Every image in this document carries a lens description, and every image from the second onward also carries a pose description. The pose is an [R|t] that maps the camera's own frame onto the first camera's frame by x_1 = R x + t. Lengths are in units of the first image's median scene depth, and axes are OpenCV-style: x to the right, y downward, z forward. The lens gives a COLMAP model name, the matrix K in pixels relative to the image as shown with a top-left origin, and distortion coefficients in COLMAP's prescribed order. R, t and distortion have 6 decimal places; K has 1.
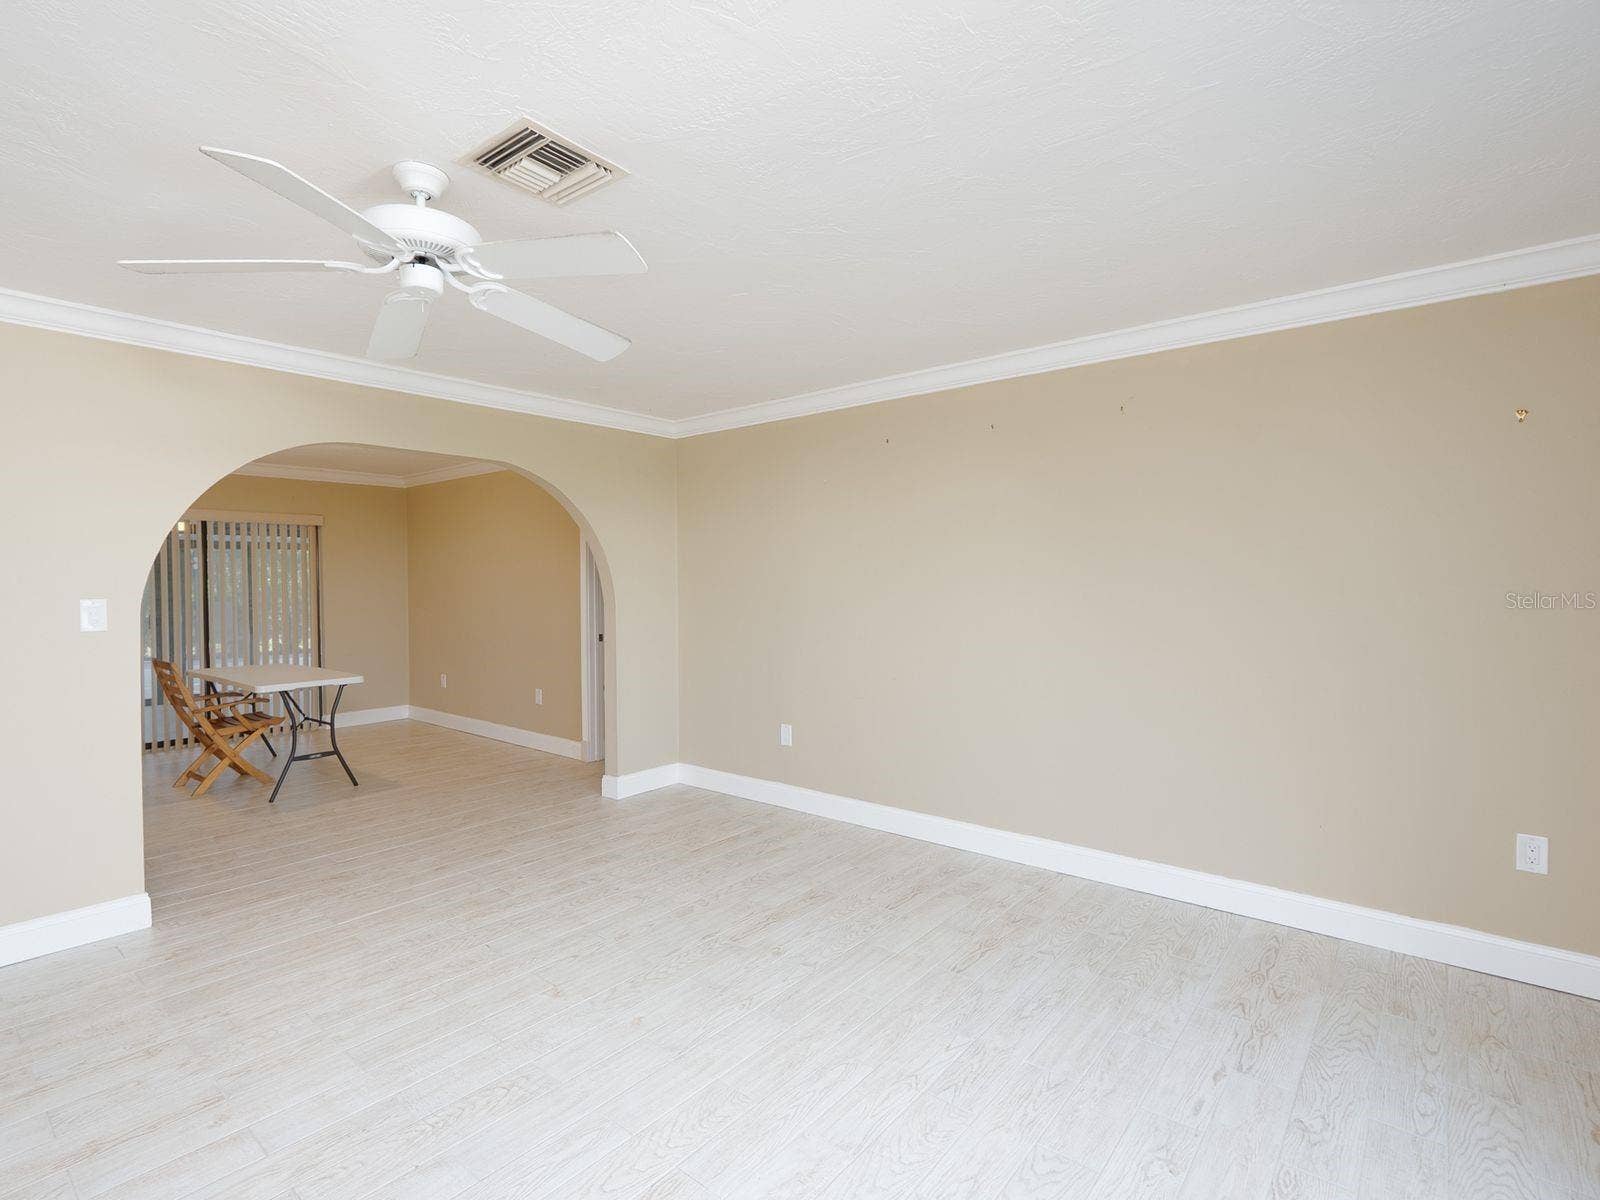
lens RADIAL K [[785.7, 0, 800.0], [0, 785.7, 600.0], [0, 0, 1]] dist [-0.003695, -0.001009]
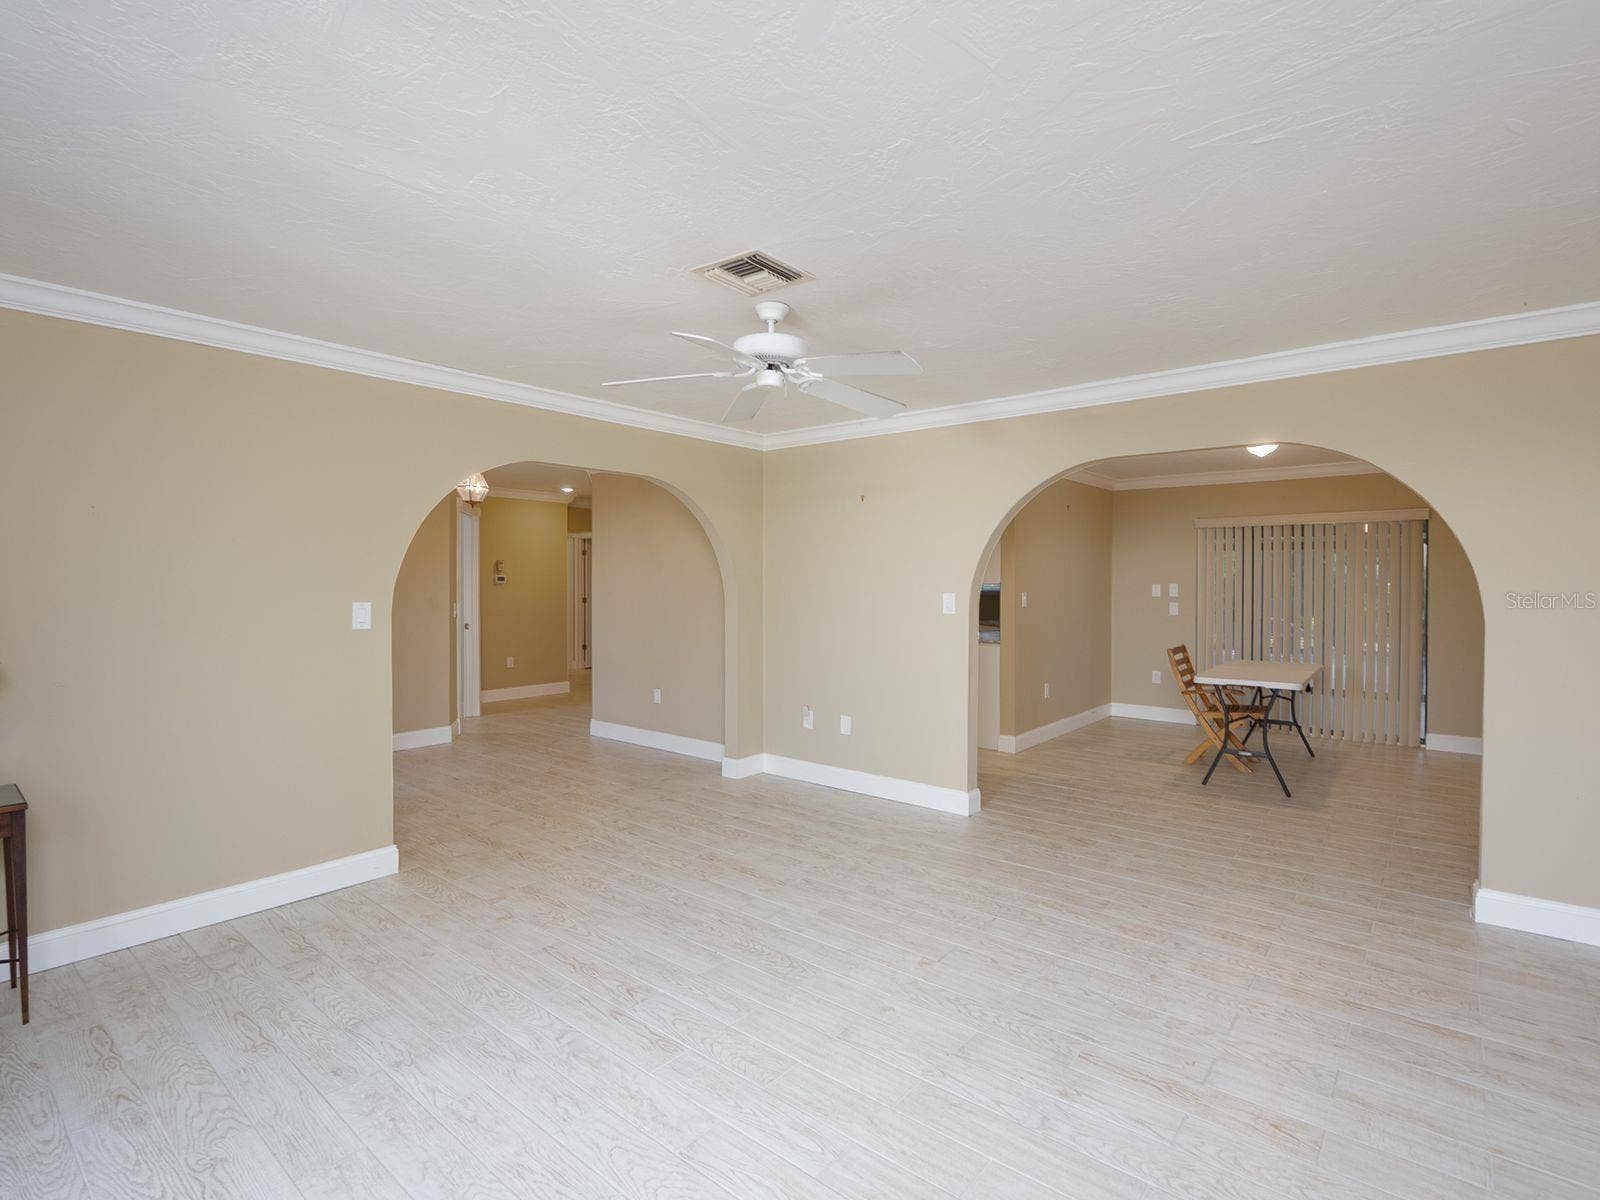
lens RADIAL K [[785.7, 0, 800.0], [0, 785.7, 600.0], [0, 0, 1]] dist [-0.003695, -0.001009]
pose [[-0.009339, 0.028120, -0.999561, 0.543848], [-0.025728, 0.999267, 0.028352, -0.018167], [0.999625, 0.025981, -0.008608, 0.590662]]
